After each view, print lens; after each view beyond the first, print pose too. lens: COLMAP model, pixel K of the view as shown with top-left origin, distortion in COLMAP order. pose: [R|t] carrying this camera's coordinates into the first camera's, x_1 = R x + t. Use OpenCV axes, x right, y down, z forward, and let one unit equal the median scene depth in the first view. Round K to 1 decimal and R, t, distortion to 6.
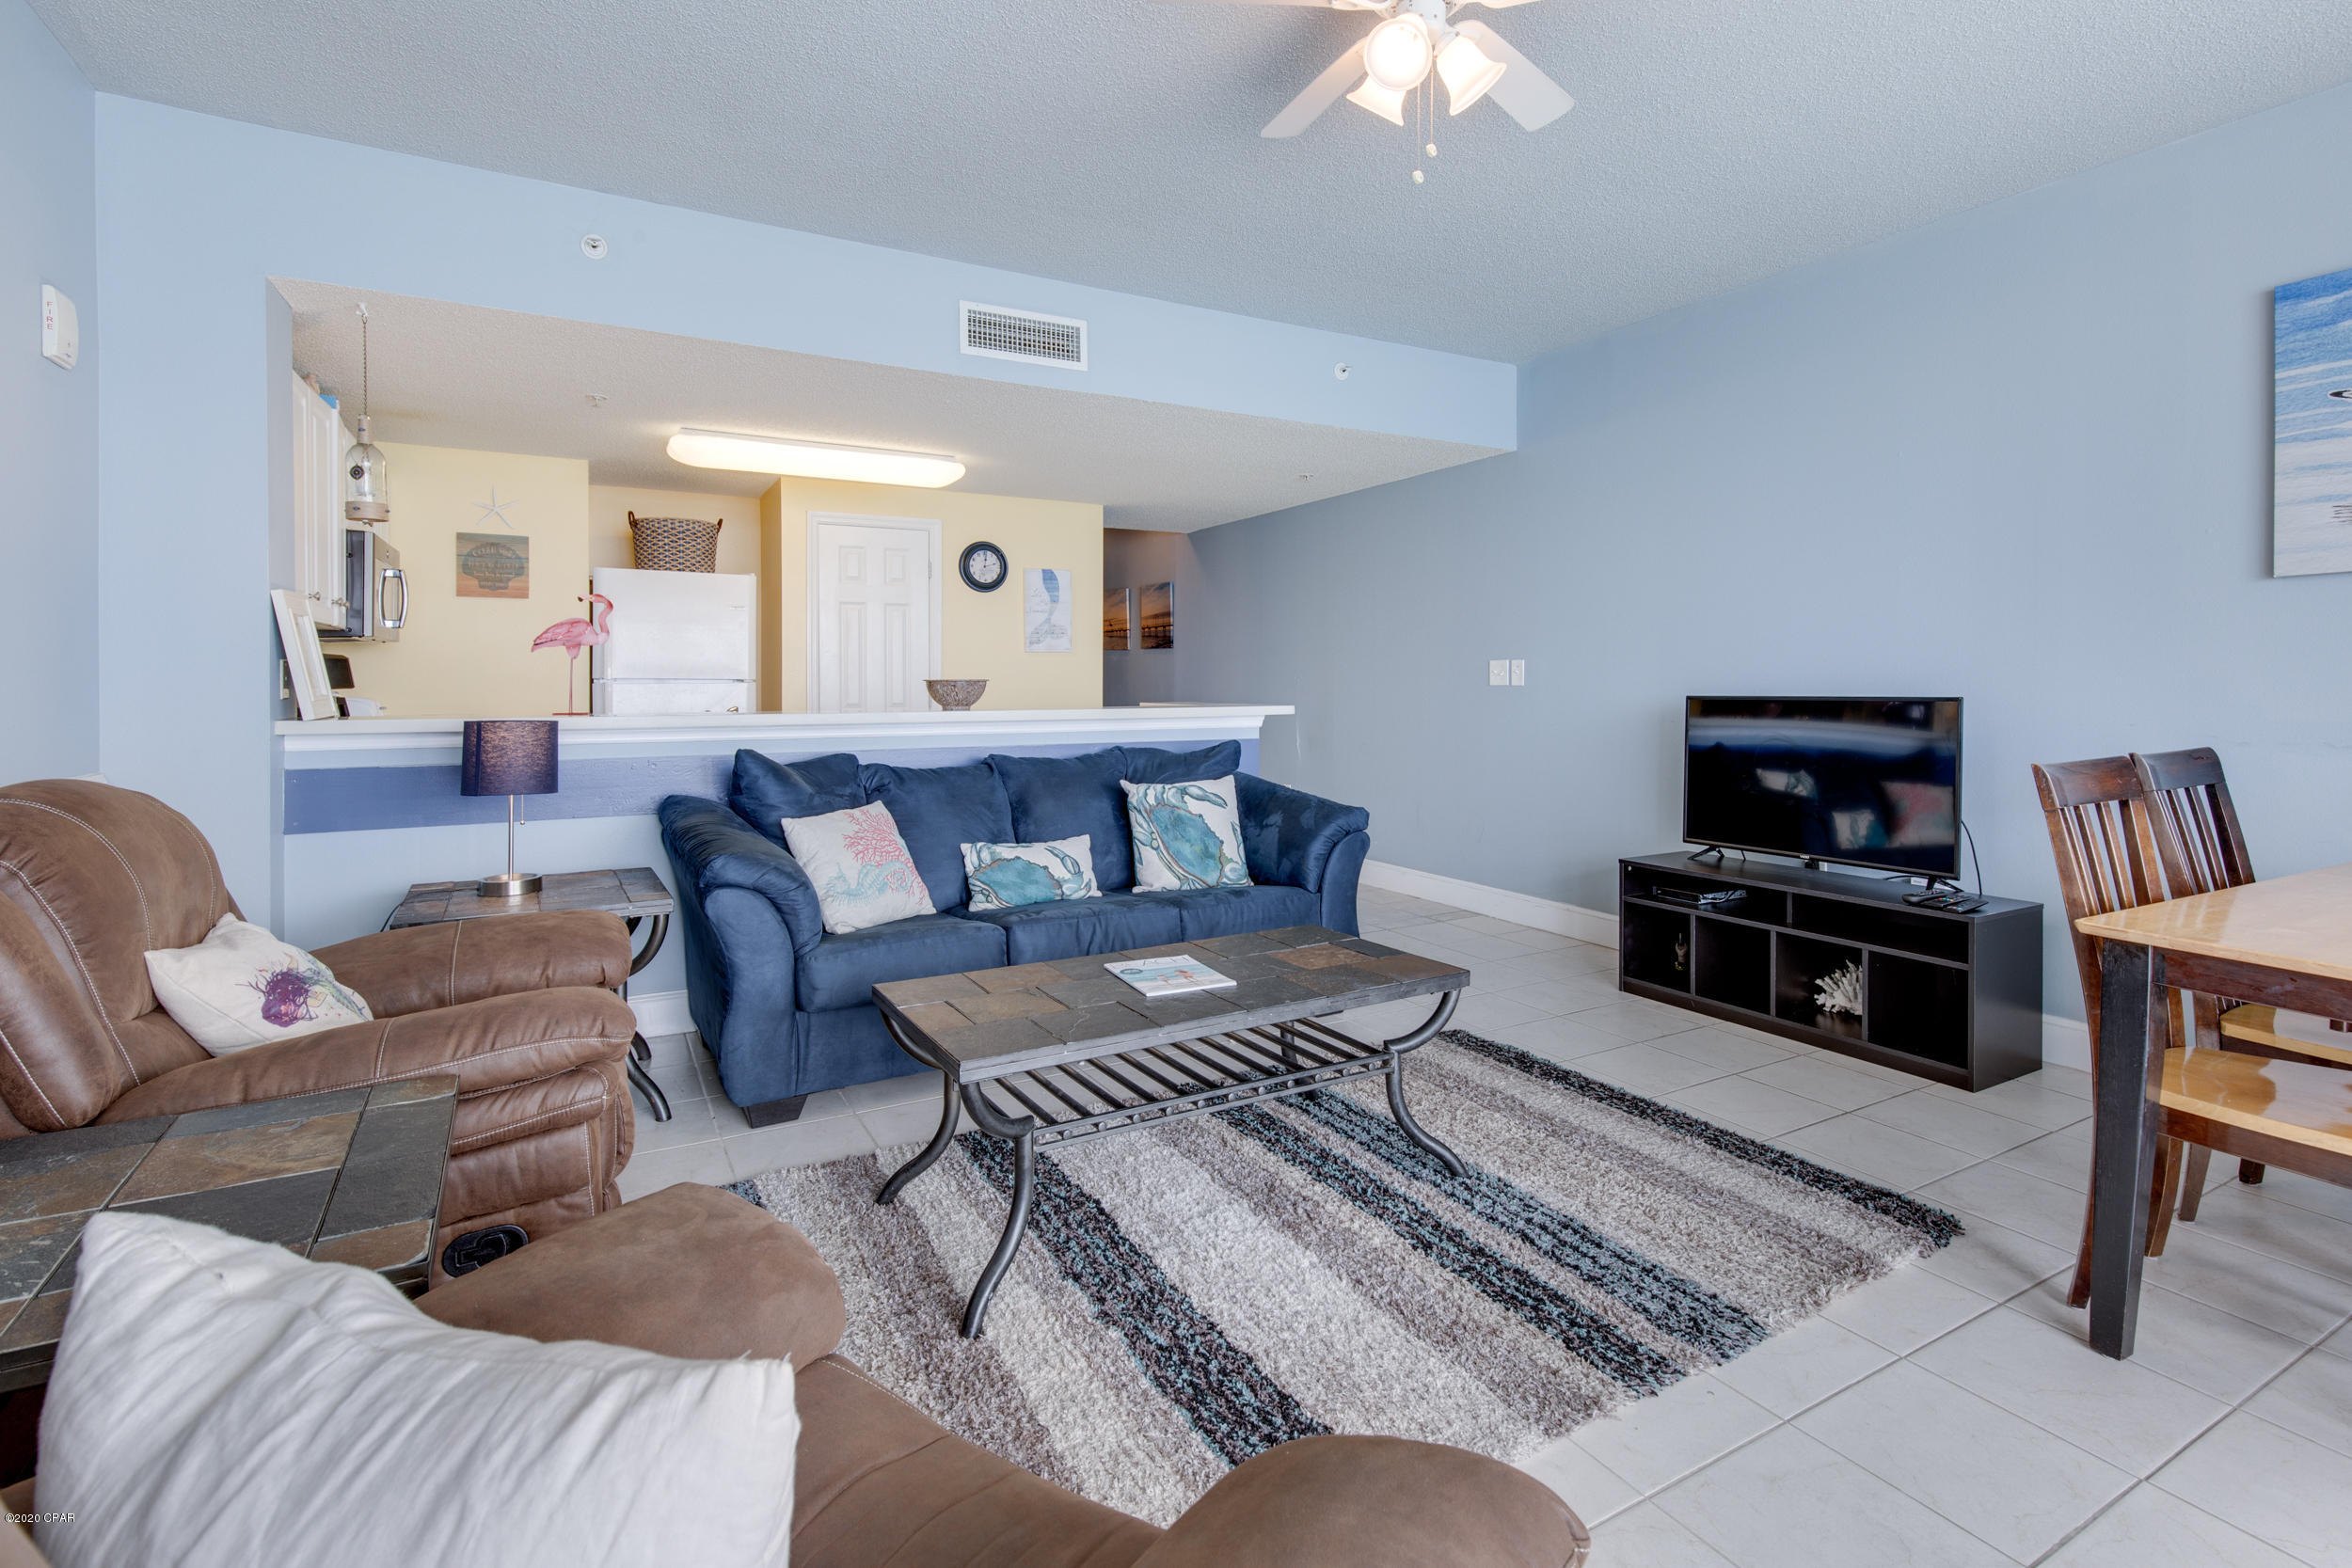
lens RADIAL K [[1076.3, 0, 1201.9], [0, 1076.3, 693.1], [0, 0, 1]] dist [0.010735, -0.000597]
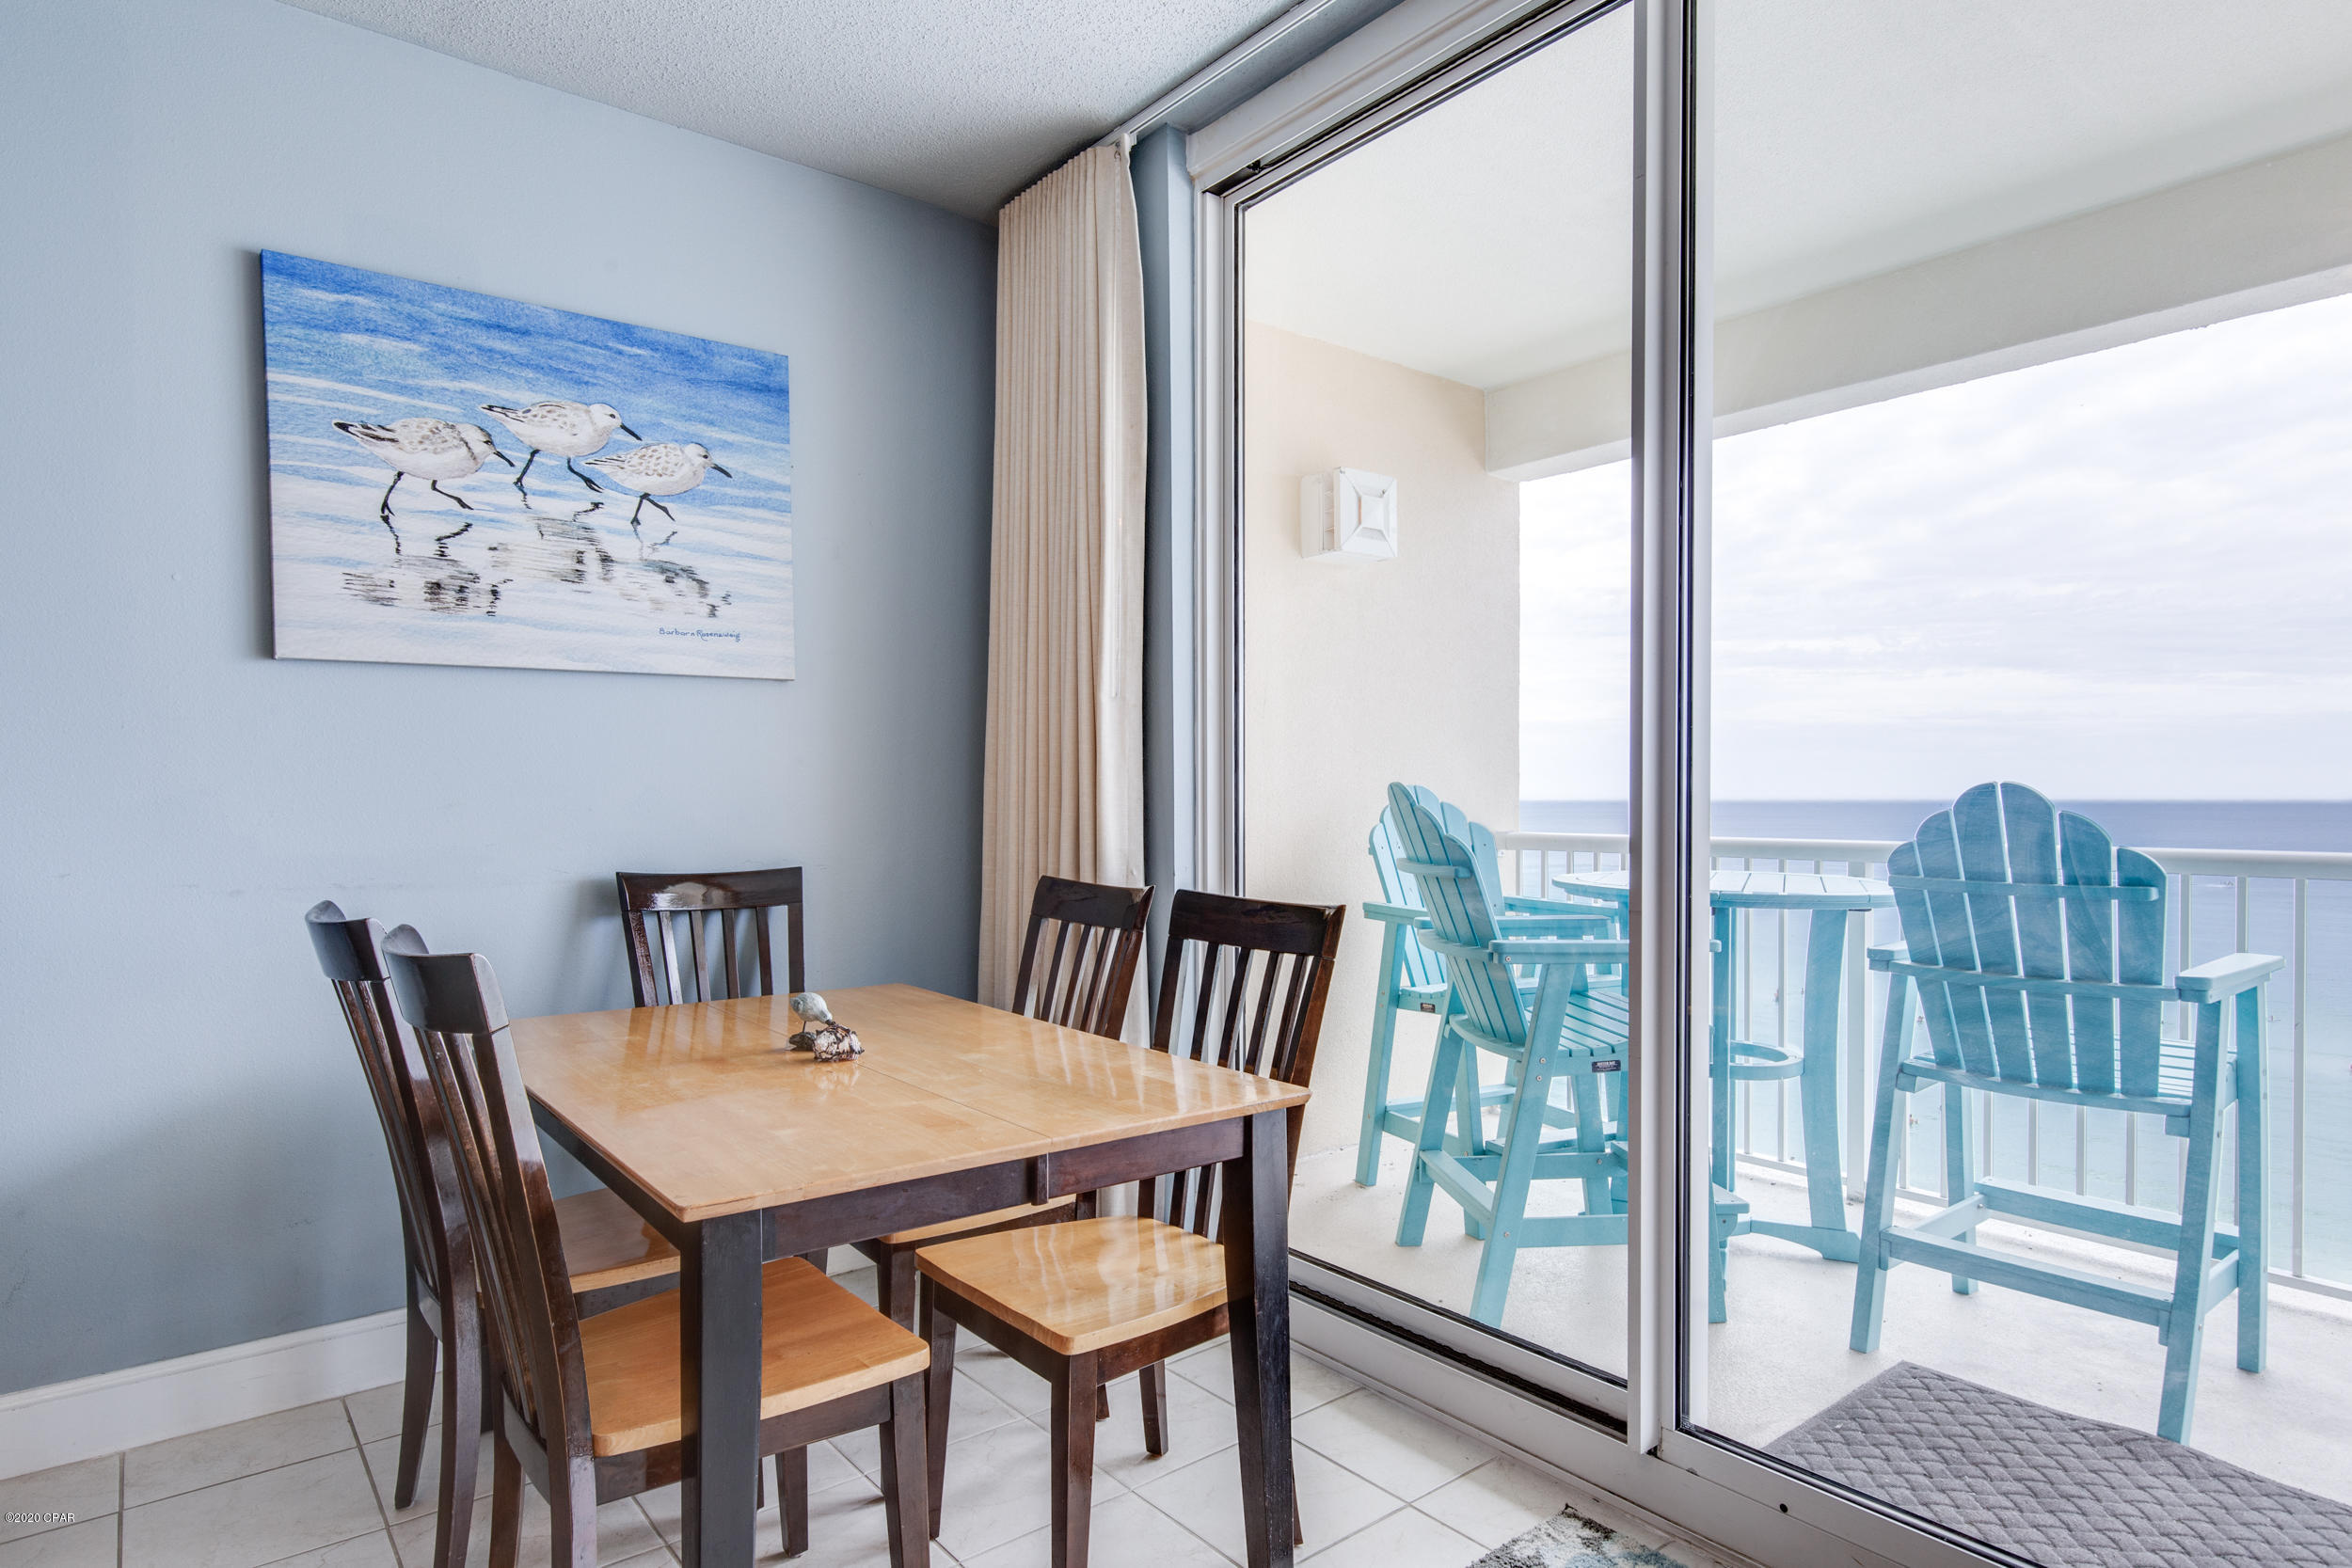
lens RADIAL K [[1287.7, 0, 1194.9], [0, 1287.7, 823.8], [0, 0, 1]] dist [-0.001178, -0.000287]
pose [[-0.163619, -0.020838, 0.986304, 0.033929], [0.012839, 0.999647, 0.023249, -0.006518], [-0.986440, 0.016467, -0.163294, 0.379233]]
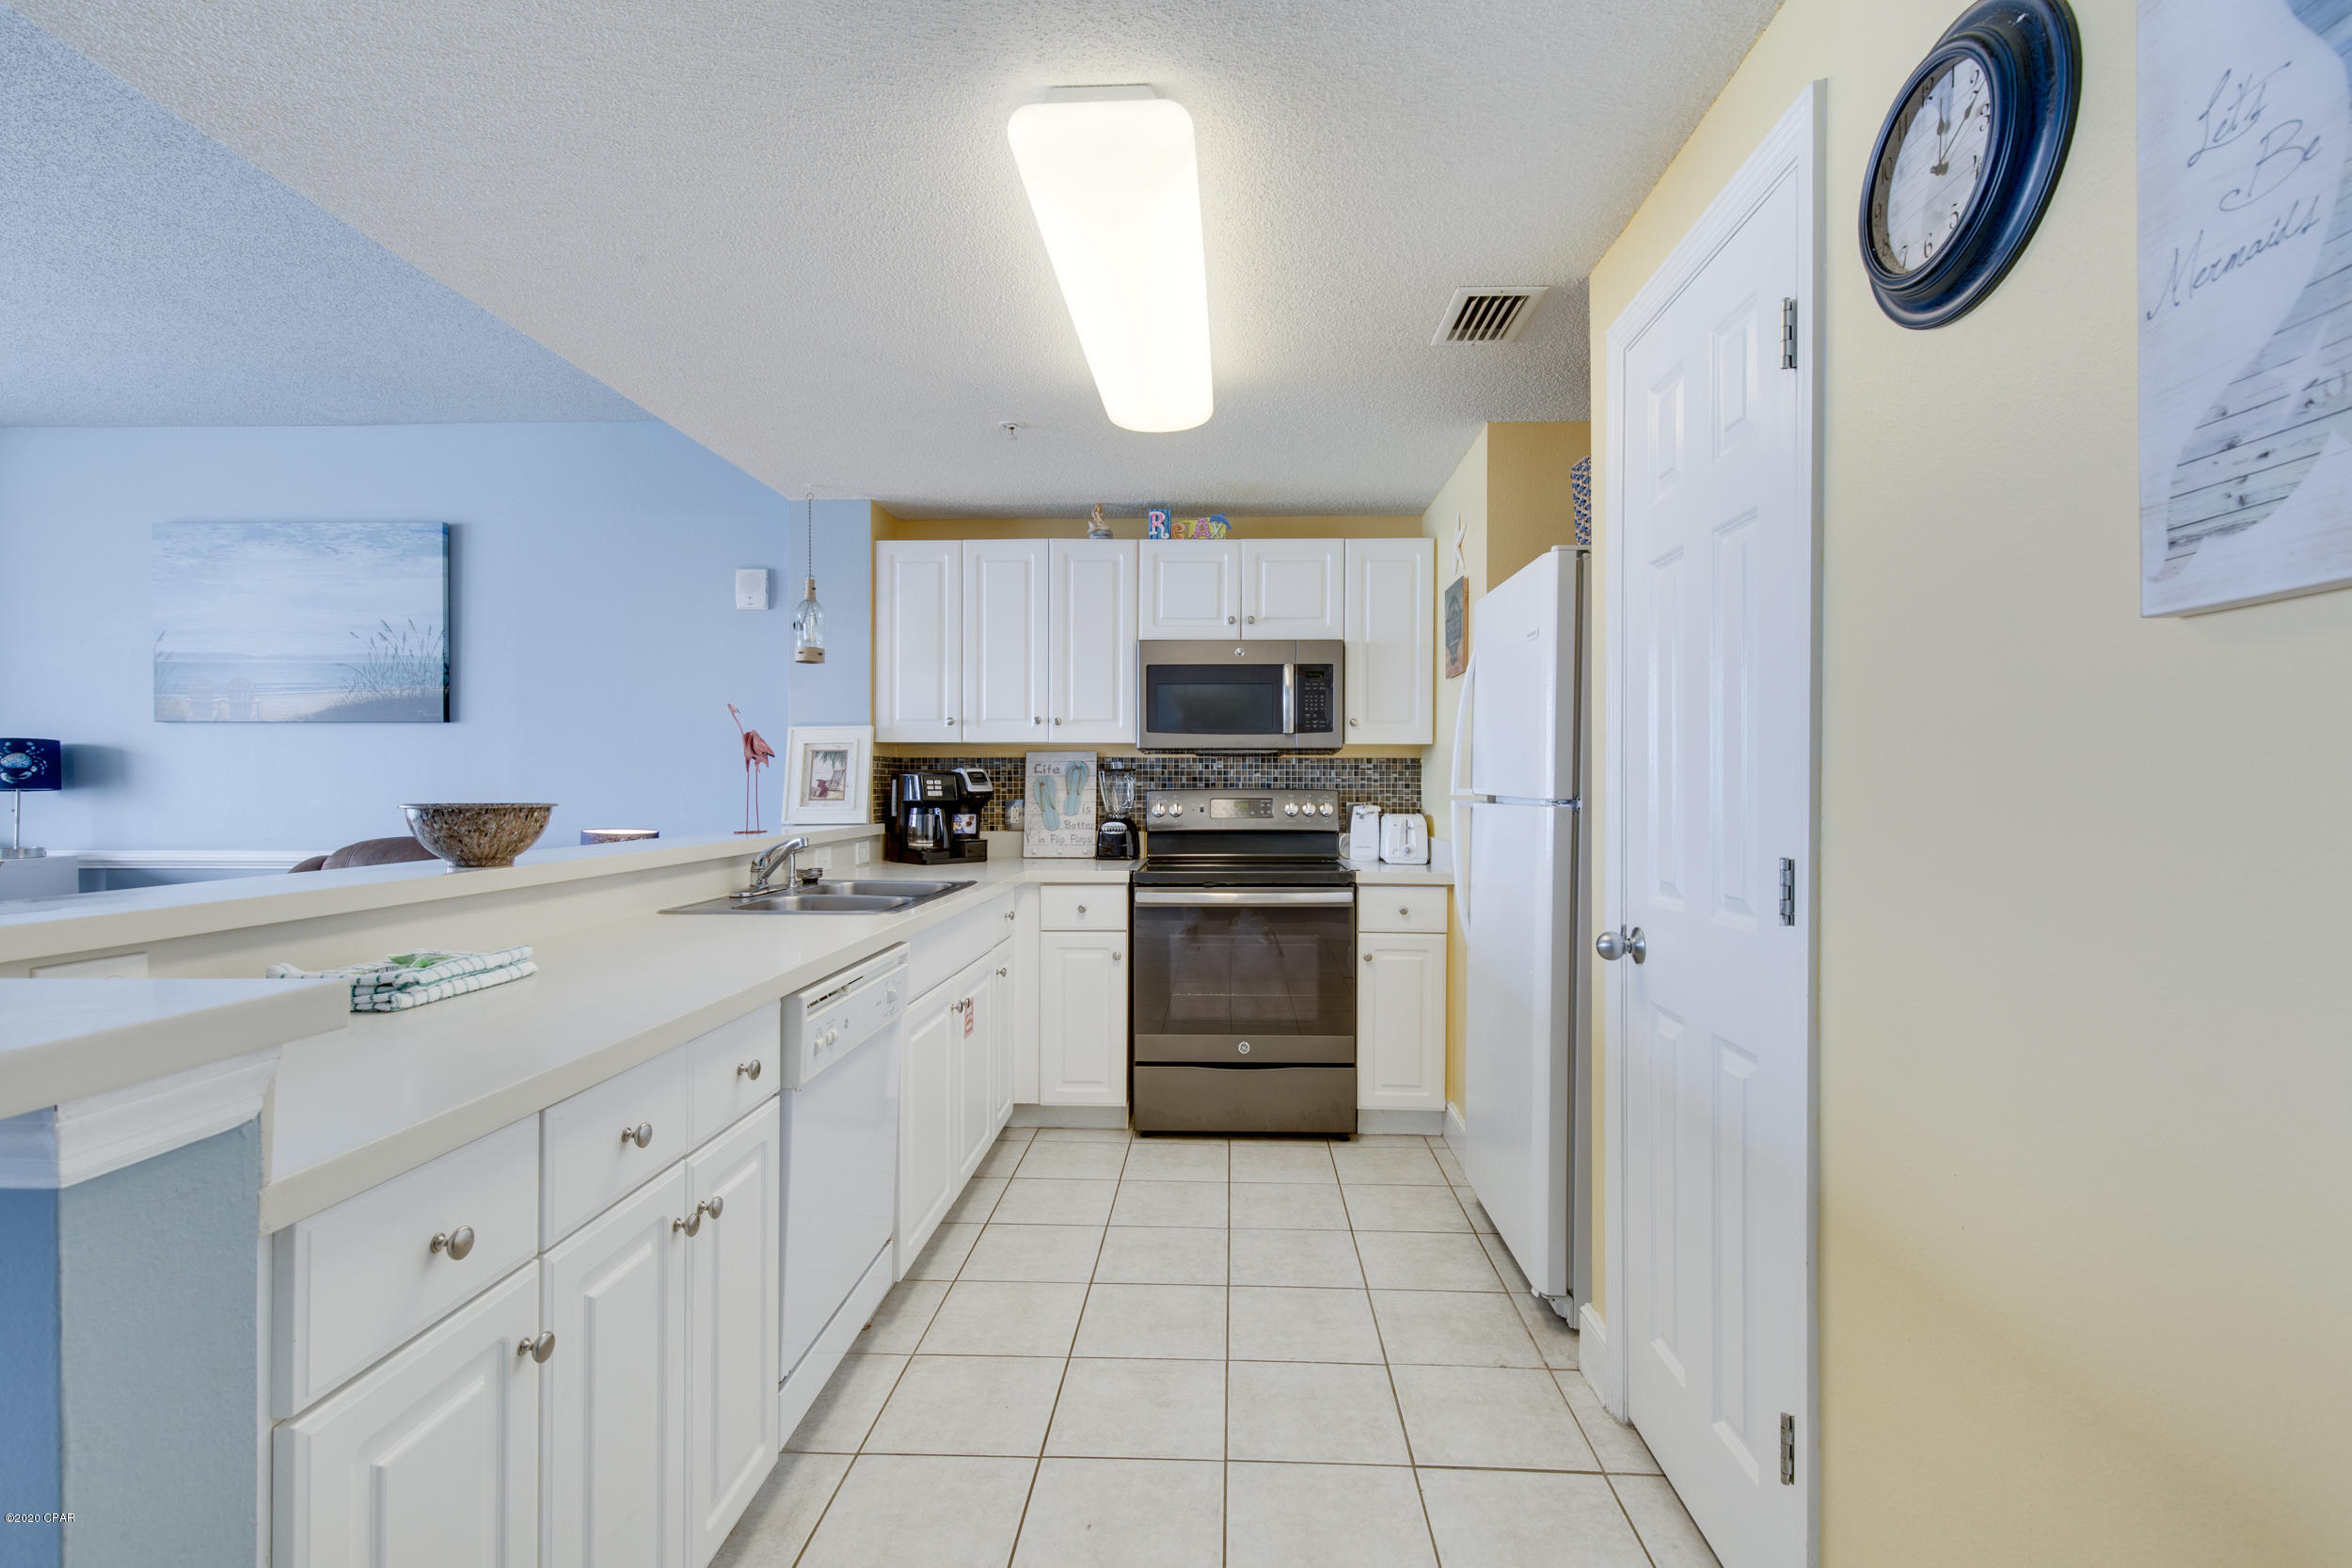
lens RADIAL K [[1076.3, 0, 1196.9], [0, 1076.3, 782.3], [0, 0, 1]] dist [0.010735, -0.000597]
pose [[-0.523386, -0.000595, -0.852096, 0.015516], [-0.010489, 0.999928, 0.005744, -0.028637], [0.852031, 0.011944, -0.523354, 1.554382]]
